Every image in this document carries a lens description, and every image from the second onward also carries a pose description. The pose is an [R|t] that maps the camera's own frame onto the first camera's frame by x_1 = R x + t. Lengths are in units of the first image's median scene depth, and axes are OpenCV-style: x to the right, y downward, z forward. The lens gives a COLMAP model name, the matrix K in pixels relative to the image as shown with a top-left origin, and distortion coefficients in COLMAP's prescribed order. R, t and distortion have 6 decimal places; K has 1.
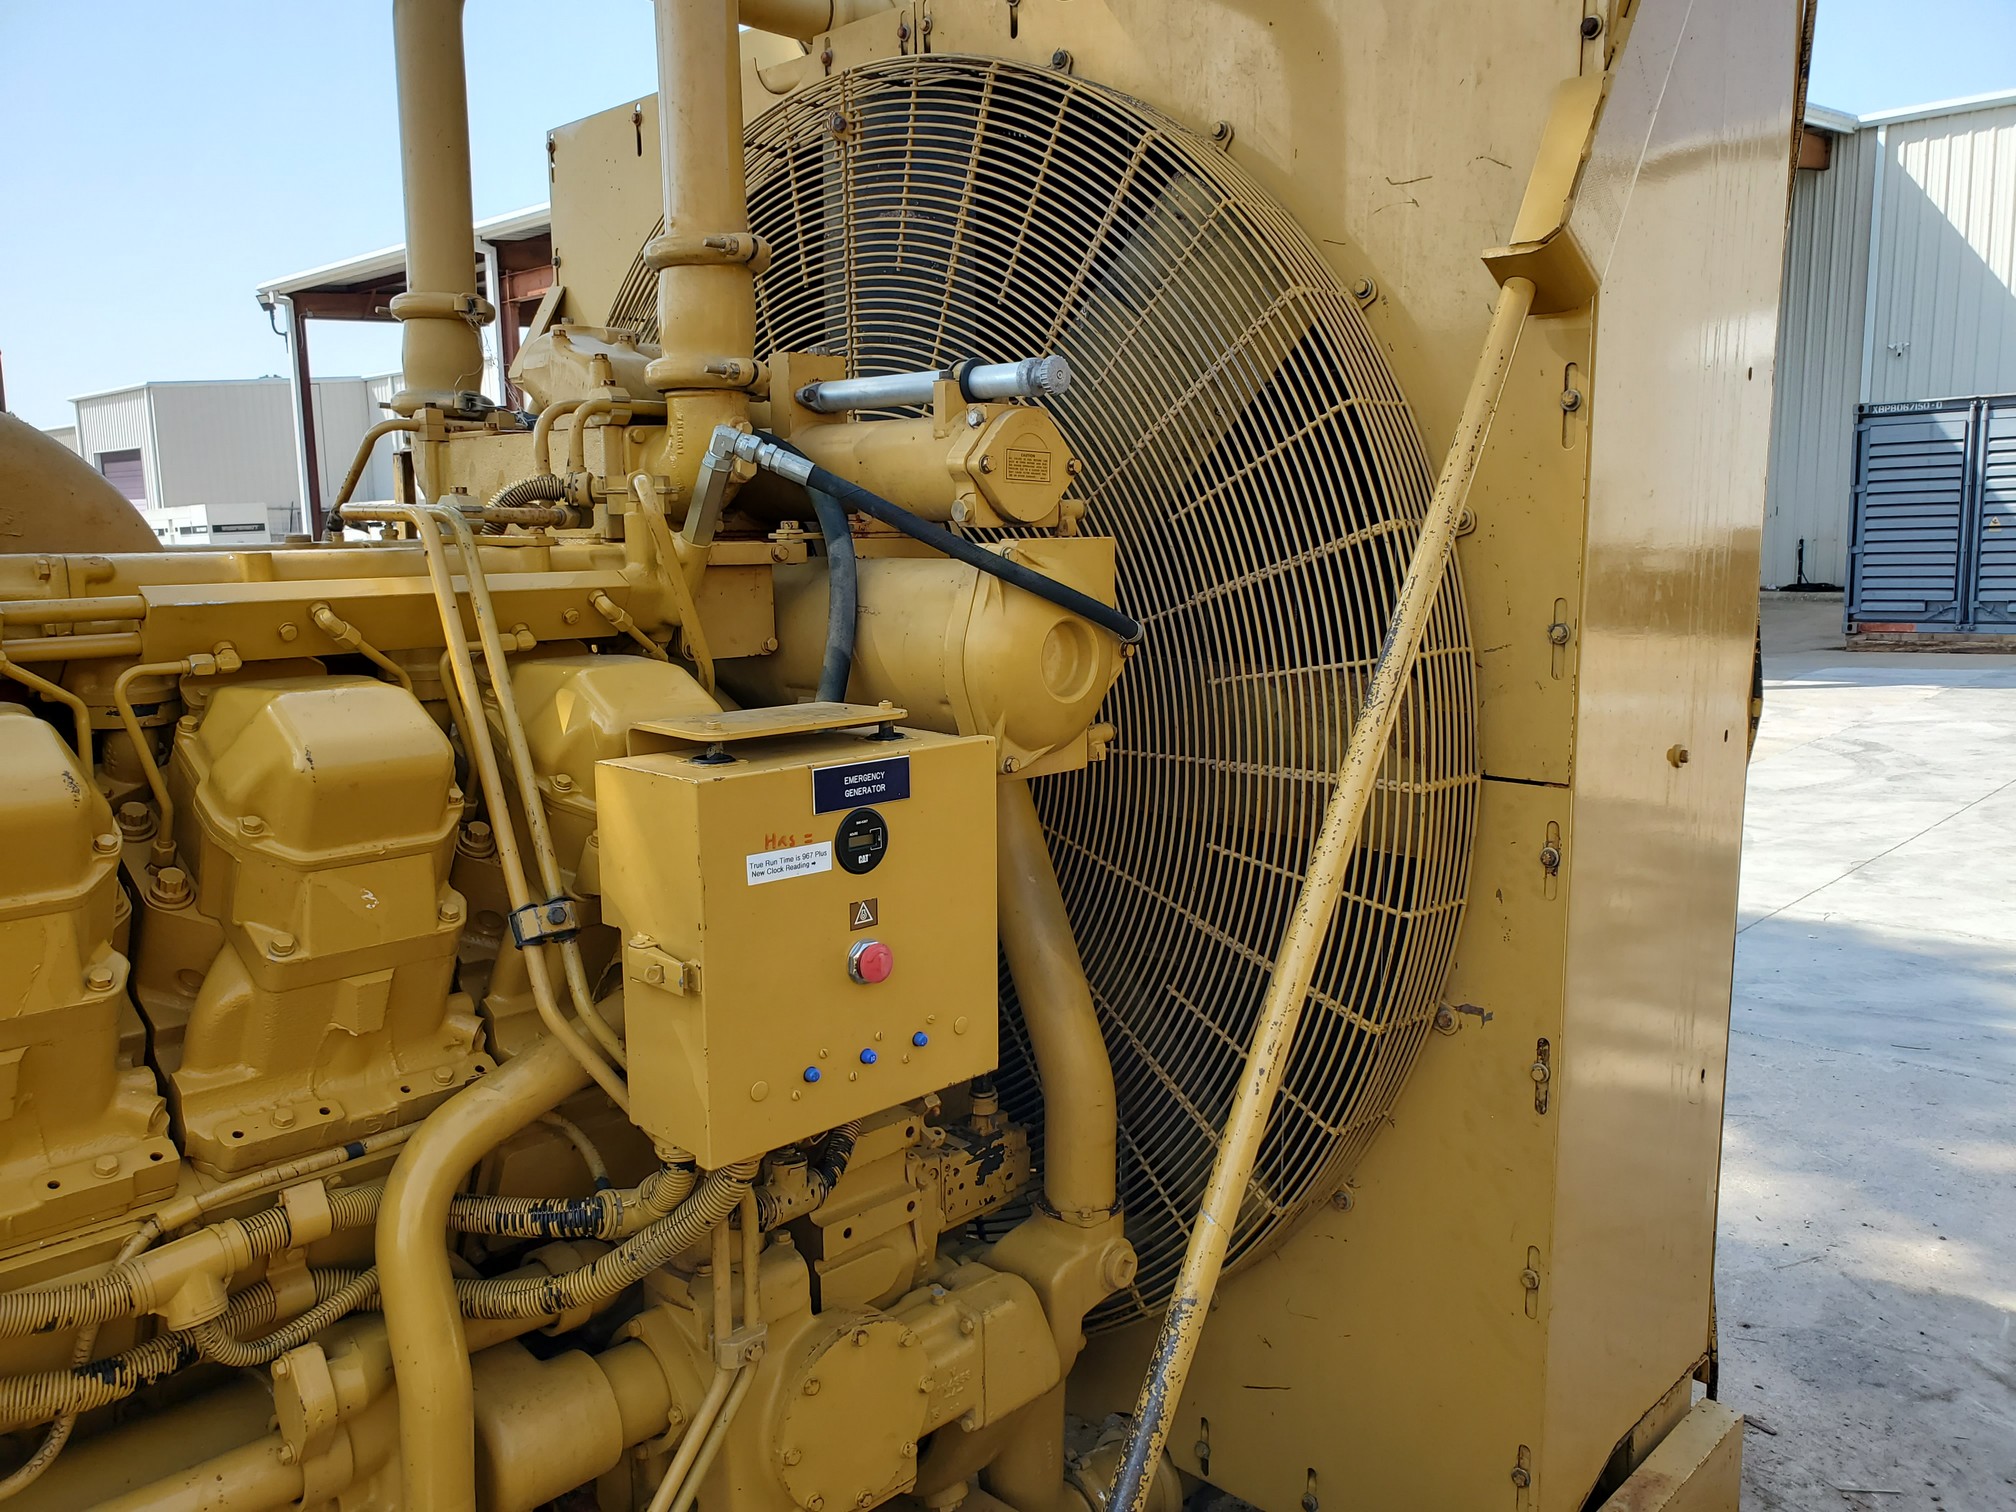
lens RADIAL K [[1585.3, 0, 1015.3], [0, 1585.3, 759.9], [0, 0, 1]] dist [0.012235, 0.001061]
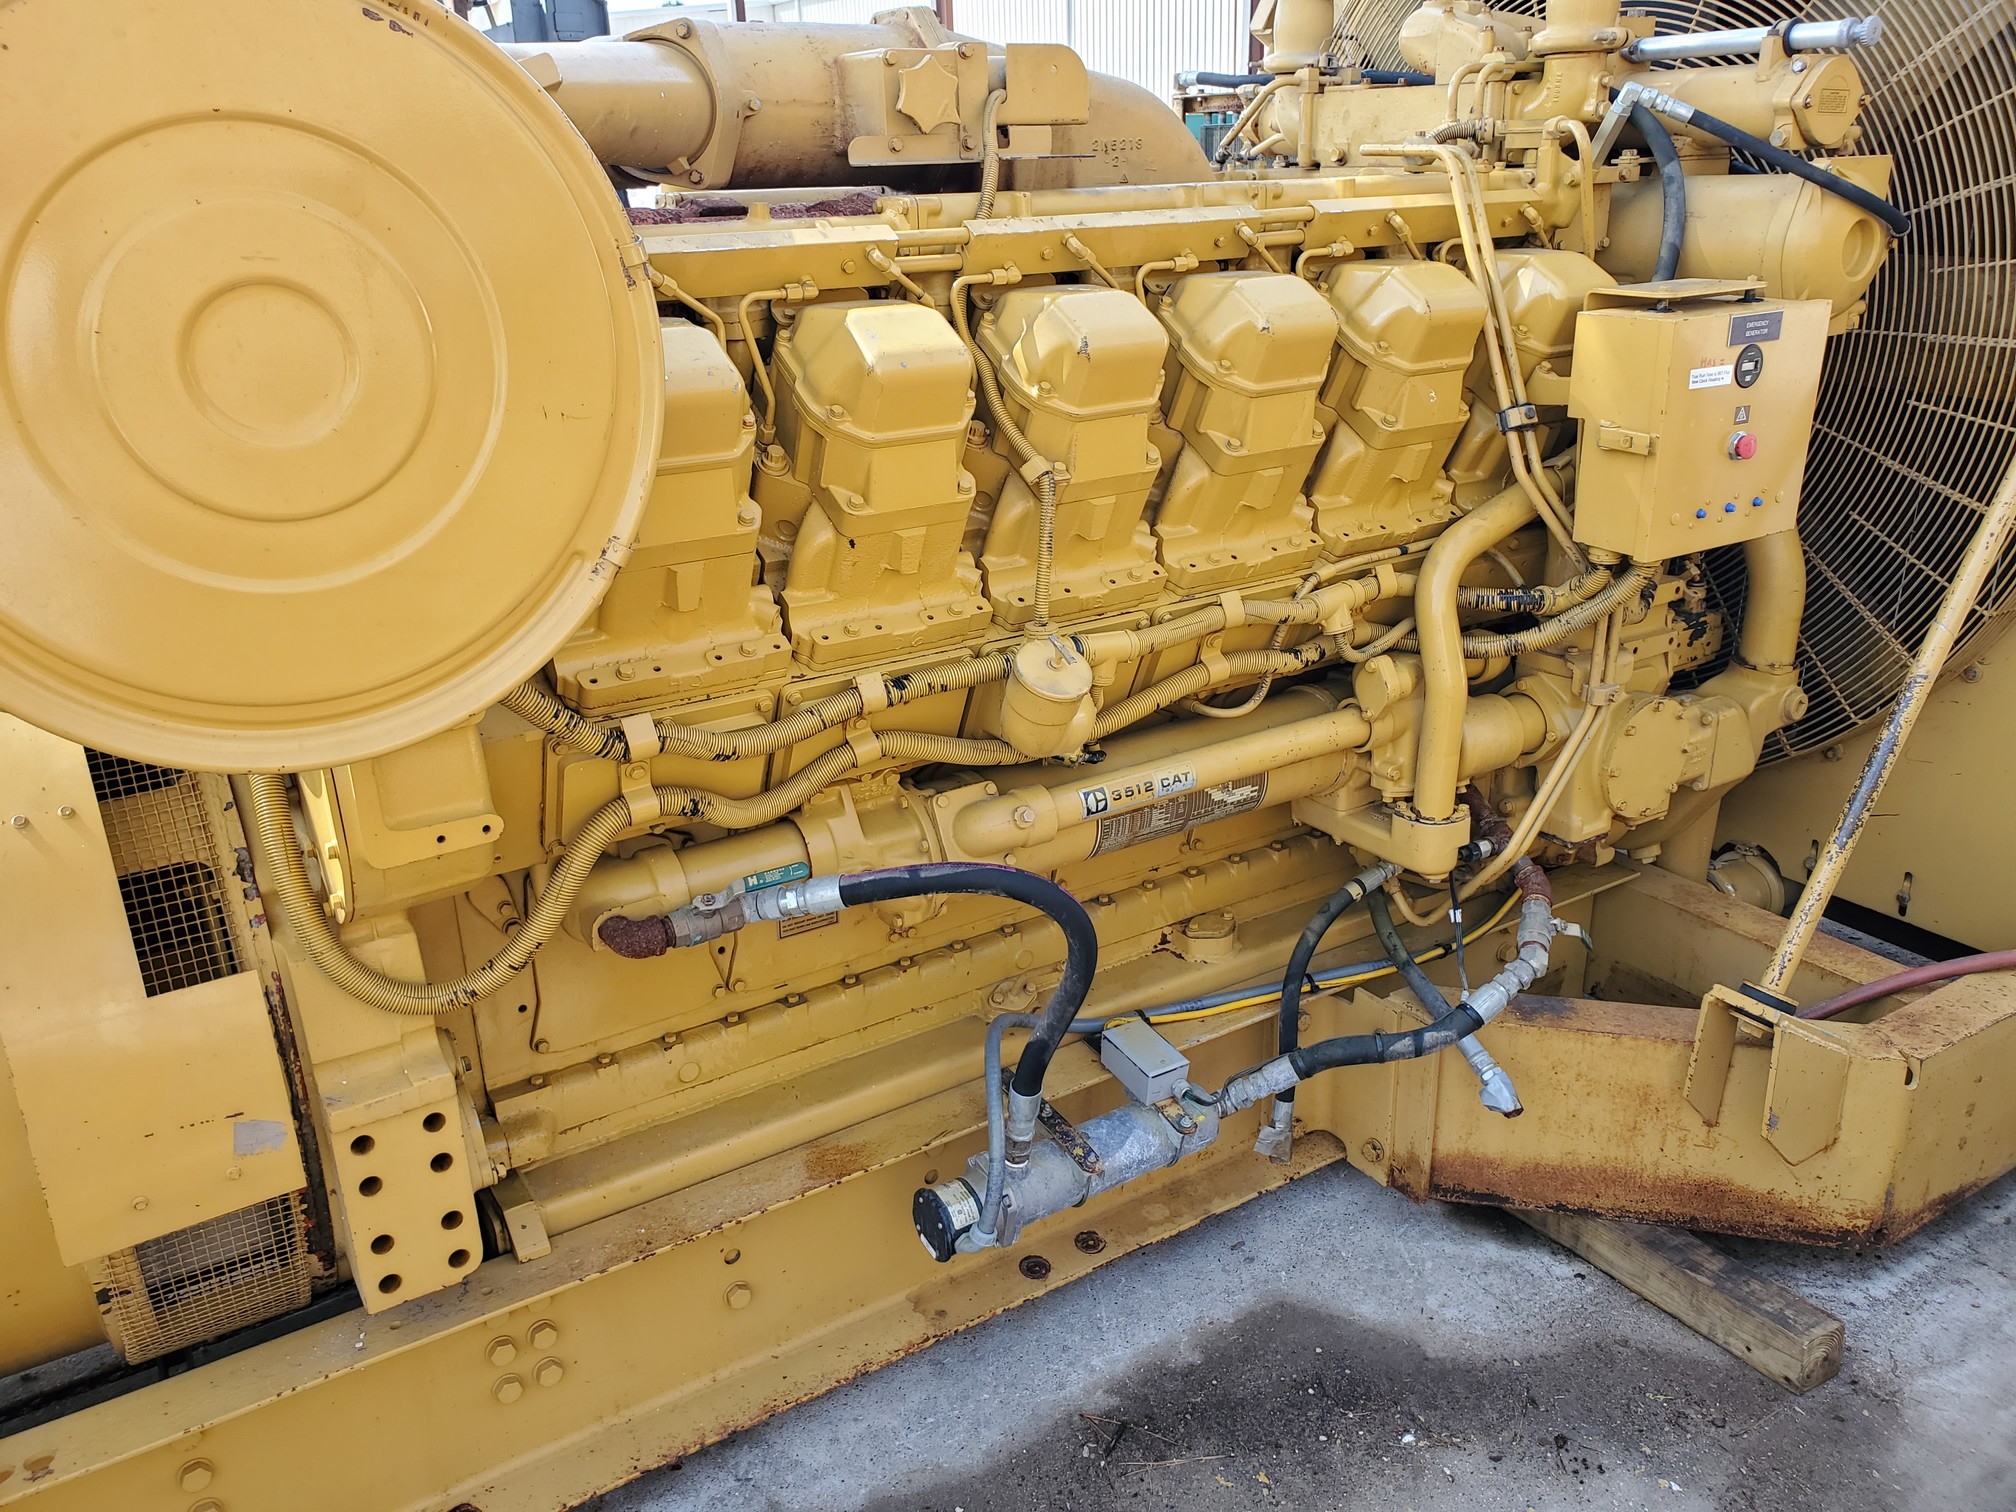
lens RADIAL K [[1570.8, 0, 1004.6], [0, 1570.8, 750.9], [0, 0, 1]] dist [-0.023728, 0.065191]
pose [[0.971278, 0.066633, -0.228427, -0.344042], [-0.015915, 0.976032, 0.217042, 0.078027], [0.237415, -0.207173, 0.949059, -0.579475]]
